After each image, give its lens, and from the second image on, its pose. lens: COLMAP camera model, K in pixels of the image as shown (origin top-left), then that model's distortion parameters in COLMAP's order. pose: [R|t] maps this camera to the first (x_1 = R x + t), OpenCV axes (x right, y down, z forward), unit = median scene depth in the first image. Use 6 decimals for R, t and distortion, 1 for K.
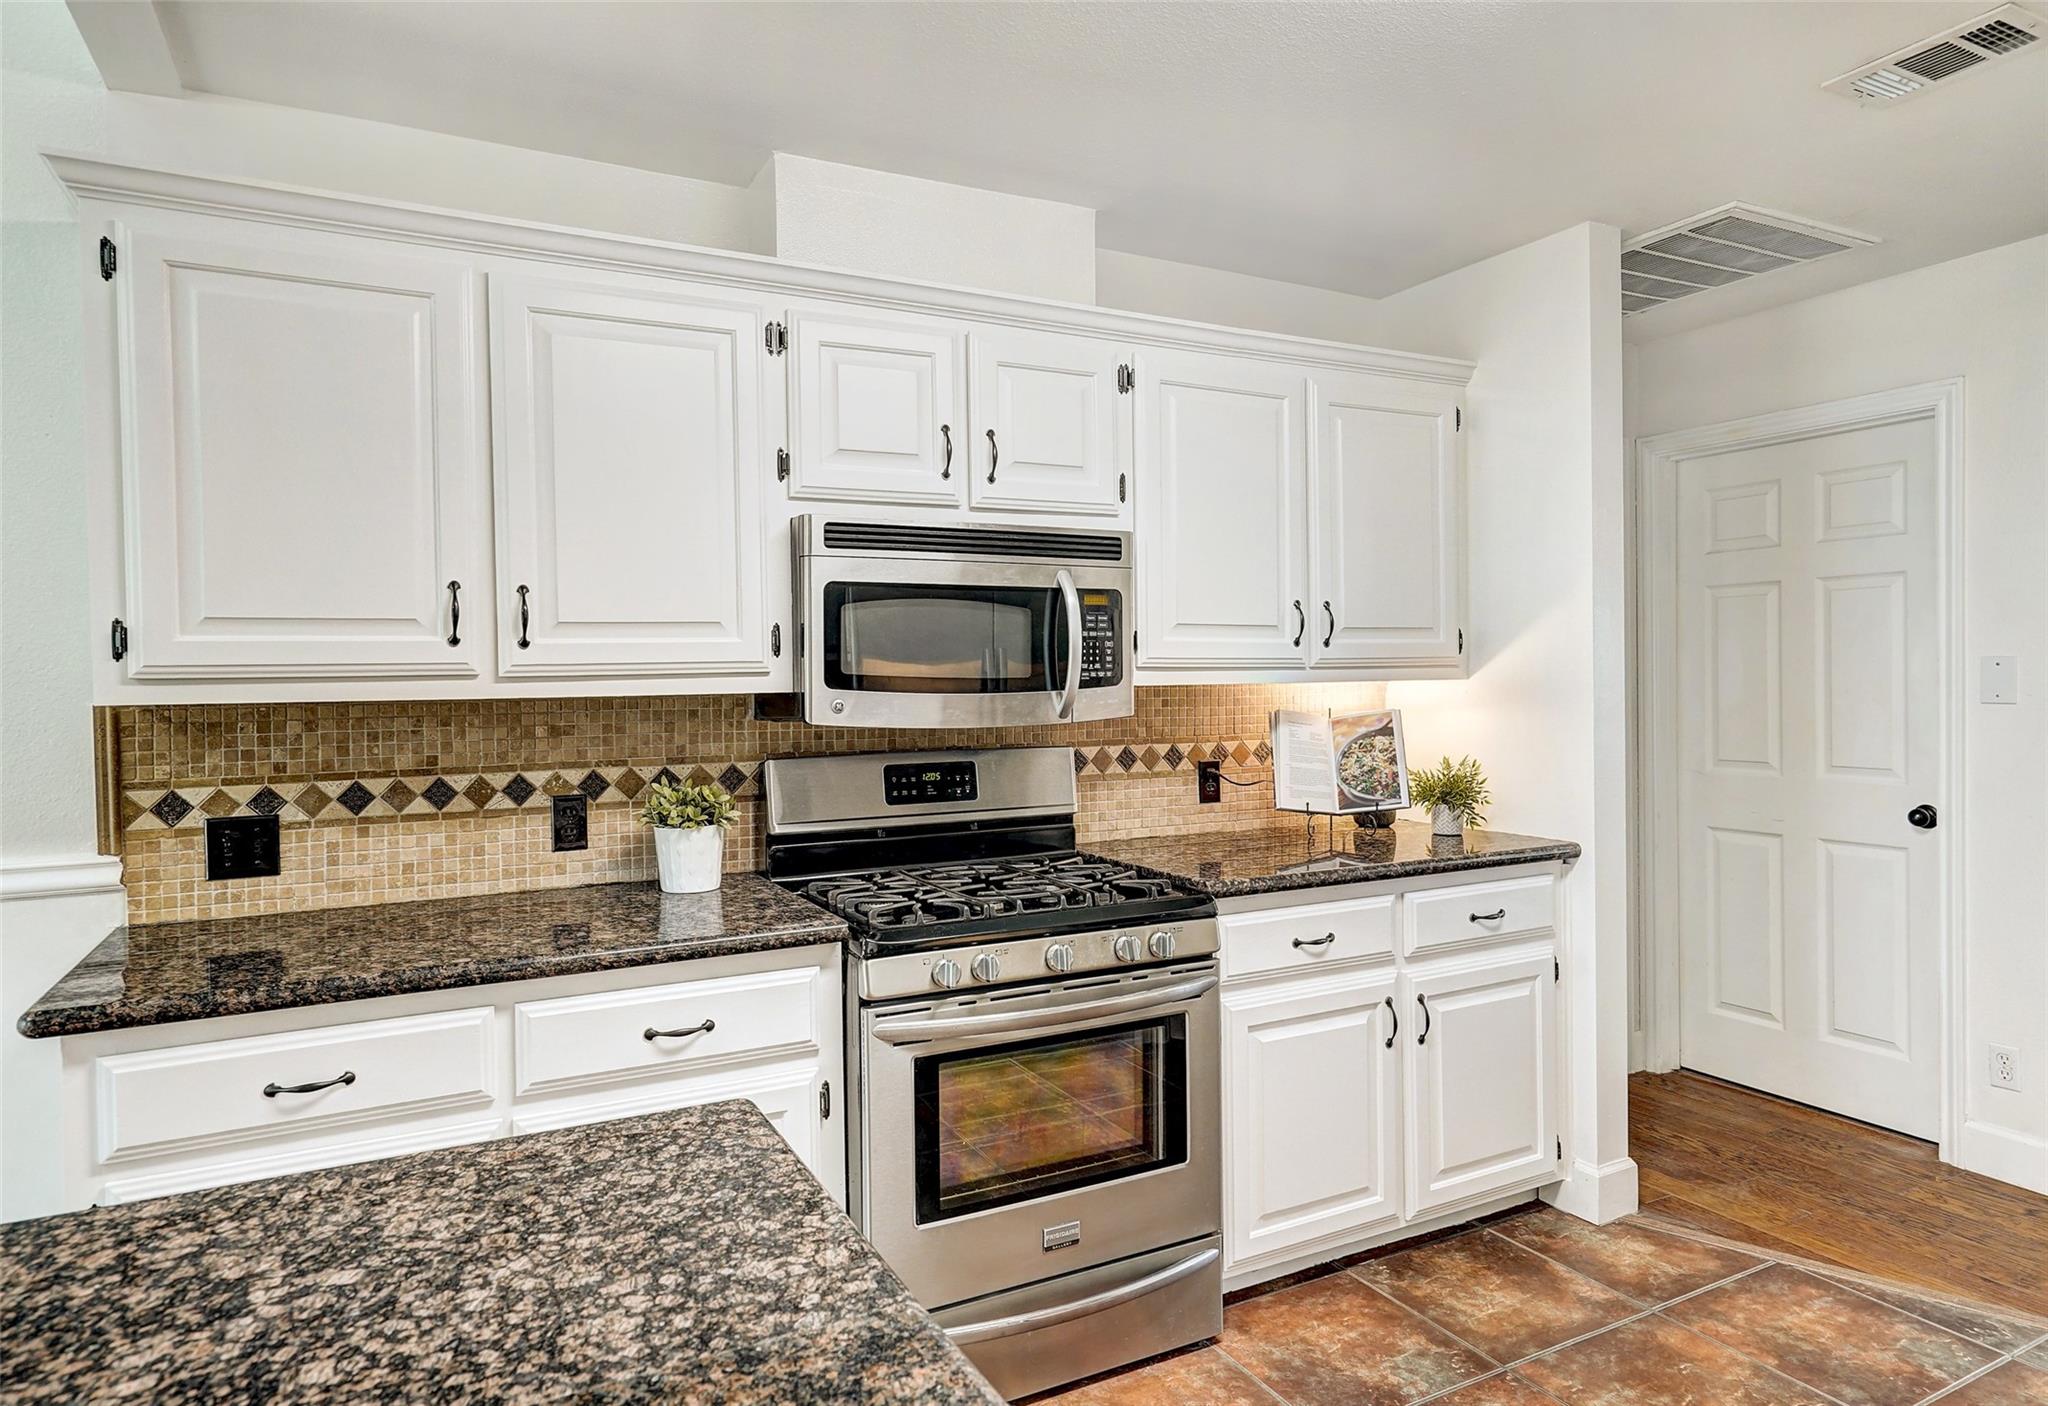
lens RADIAL K [[1209.1, 0, 1056.2], [0, 1209.1, 712.9], [0, 0, 1]] dist [0.000936, 0.002047]
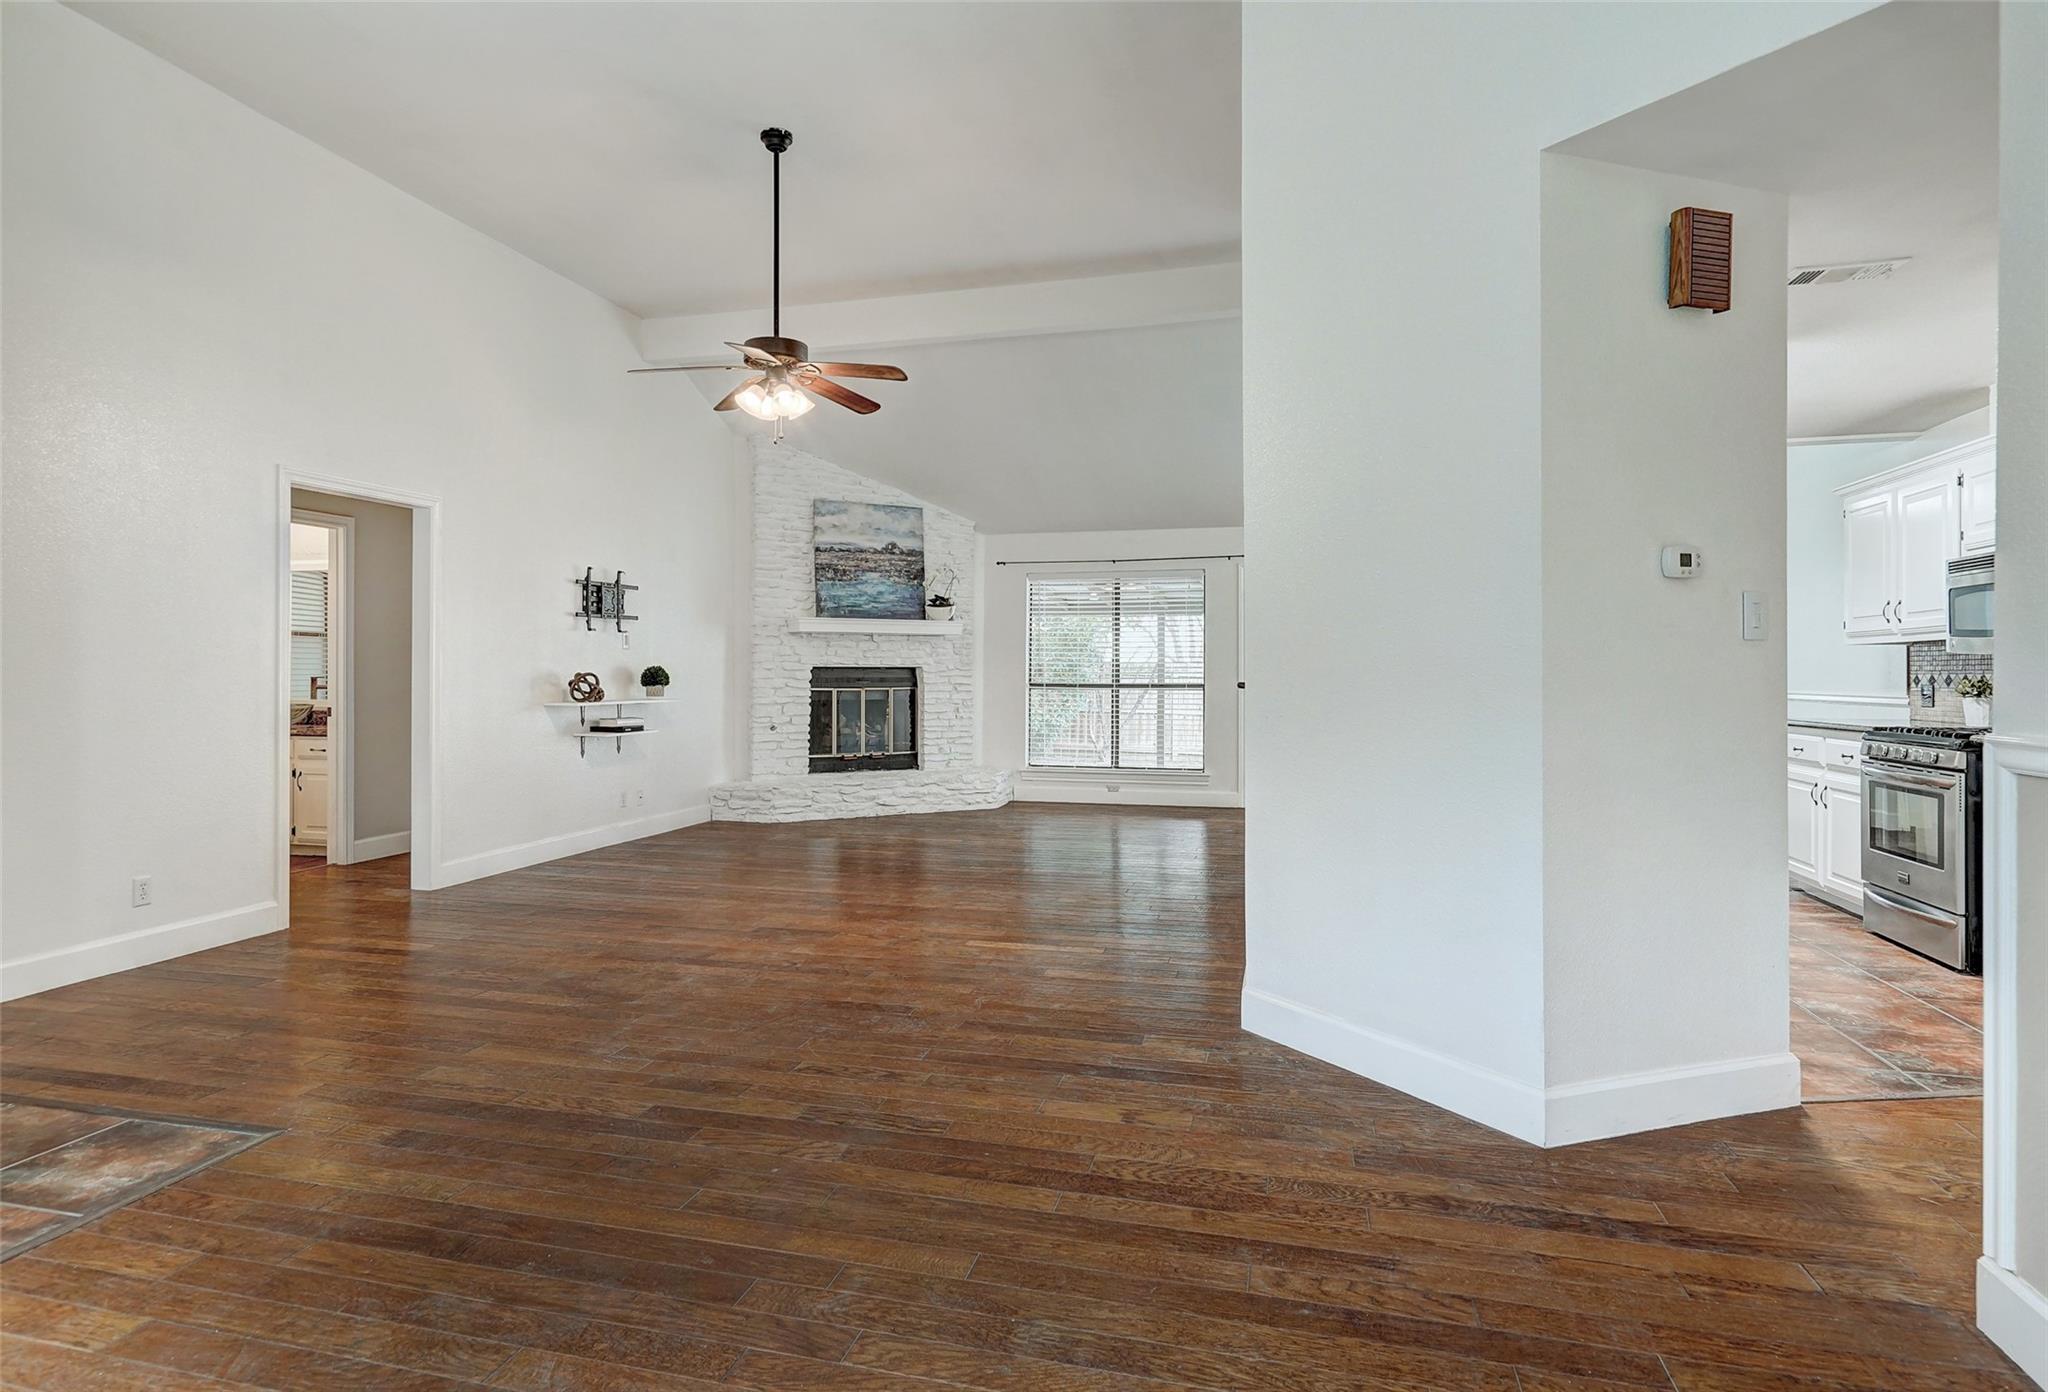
lens RADIAL K [[1108.8, 0, 988.5], [0, 1108.8, 712.3], [0, 0, 1]] dist [-0.000361, 0.000211]
pose [[-0.684443, 0.035112, -0.728220, 2.538554], [-0.017608, 0.997752, 0.064656, 0.021564], [0.728853, 0.057076, -0.682287, 1.112171]]
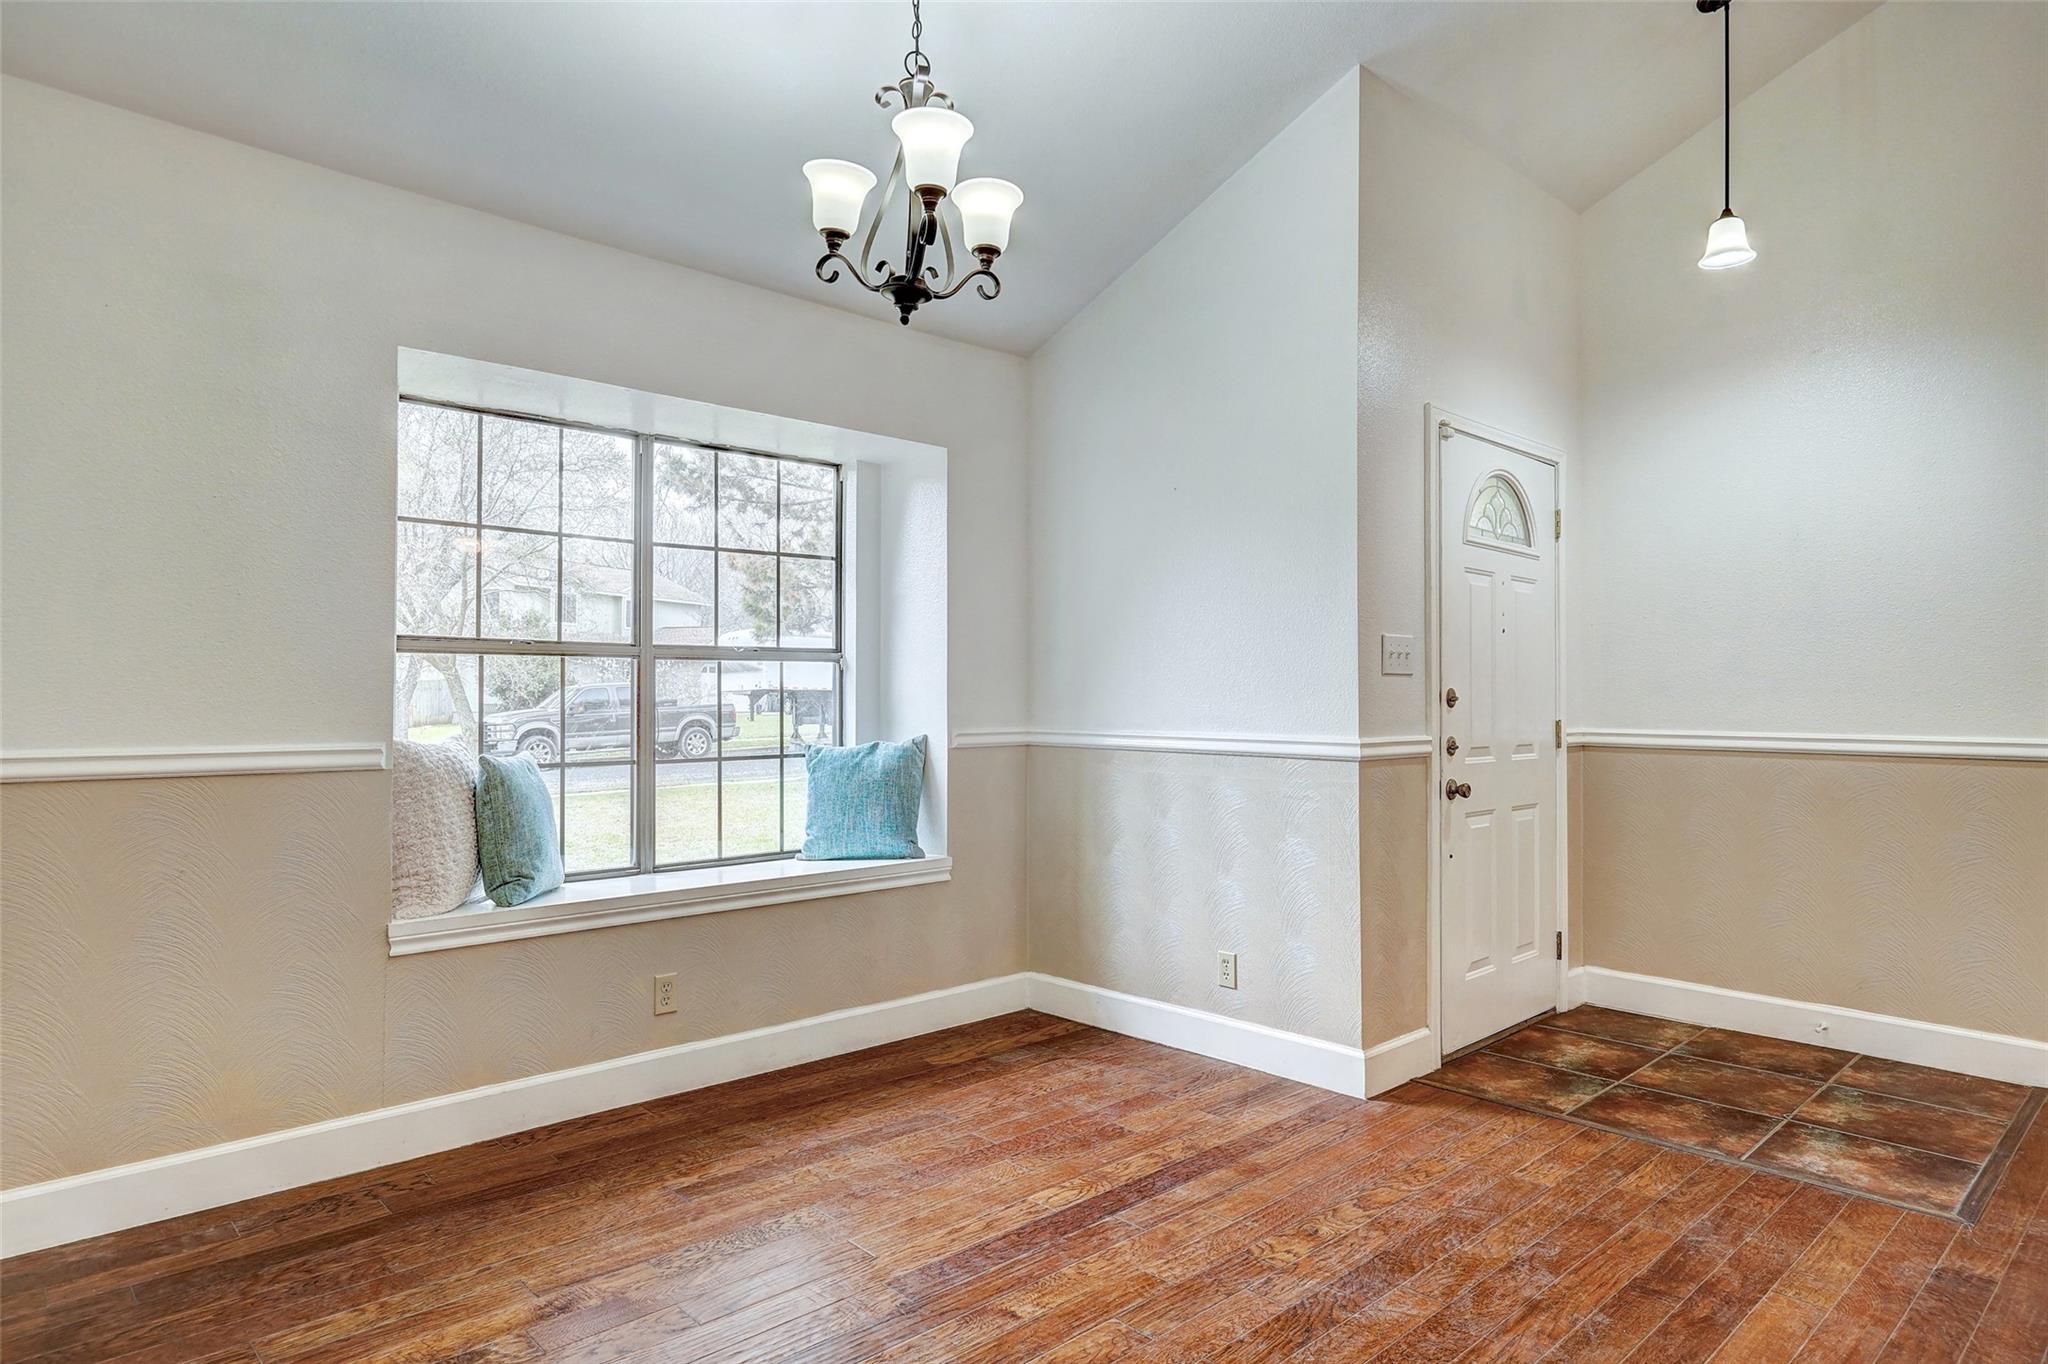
lens RADIAL K [[1177.0, 0, 1021.5], [0, 1177.0, 675.1], [0, 0, 1]] dist [0.000671, 0.000938]
pose [[-0.259074, 0.024098, 0.965557, 1.354624], [0.031013, 0.999381, -0.016621, 0.036648], [-0.965360, 0.025639, -0.259661, 0.907393]]
